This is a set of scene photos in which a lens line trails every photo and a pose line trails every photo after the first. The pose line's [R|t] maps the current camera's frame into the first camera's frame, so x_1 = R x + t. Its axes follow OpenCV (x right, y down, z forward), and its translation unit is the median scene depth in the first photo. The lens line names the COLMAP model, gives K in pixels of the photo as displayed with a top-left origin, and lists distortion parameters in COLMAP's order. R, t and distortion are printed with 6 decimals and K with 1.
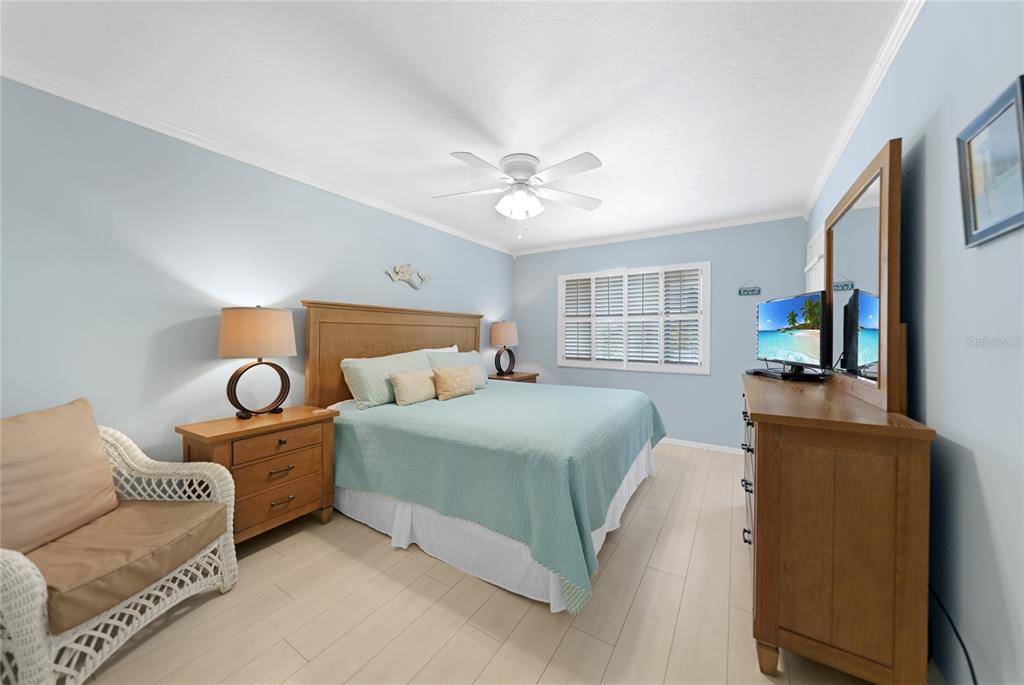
lens RADIAL K [[355.8, 0, 514.0], [0, 355.8, 335.1], [0, 0, 1]] dist [-0.007808, 0.001535]
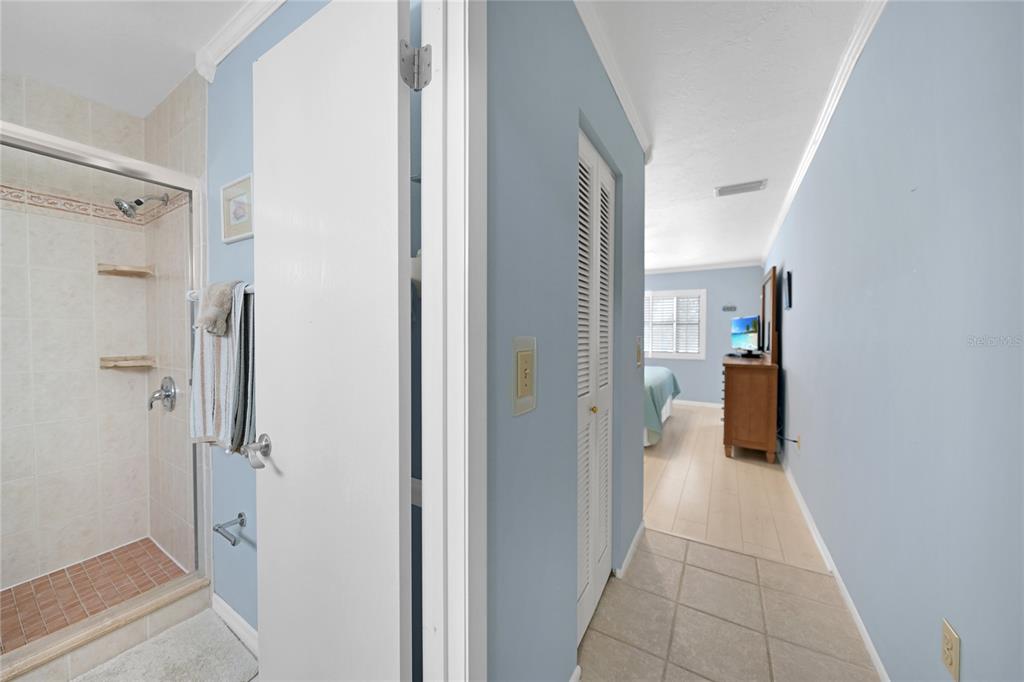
lens RADIAL K [[355.8, 0, 509.6], [0, 355.8, 339.7], [0, 0, 1]] dist [-0.007808, 0.001535]
pose [[0.999923, -0.000926, 0.012374, -0.612912], [0.000751, 0.999899, 0.014170, -0.007209], [-0.012386, -0.014160, 0.999823, -1.037106]]
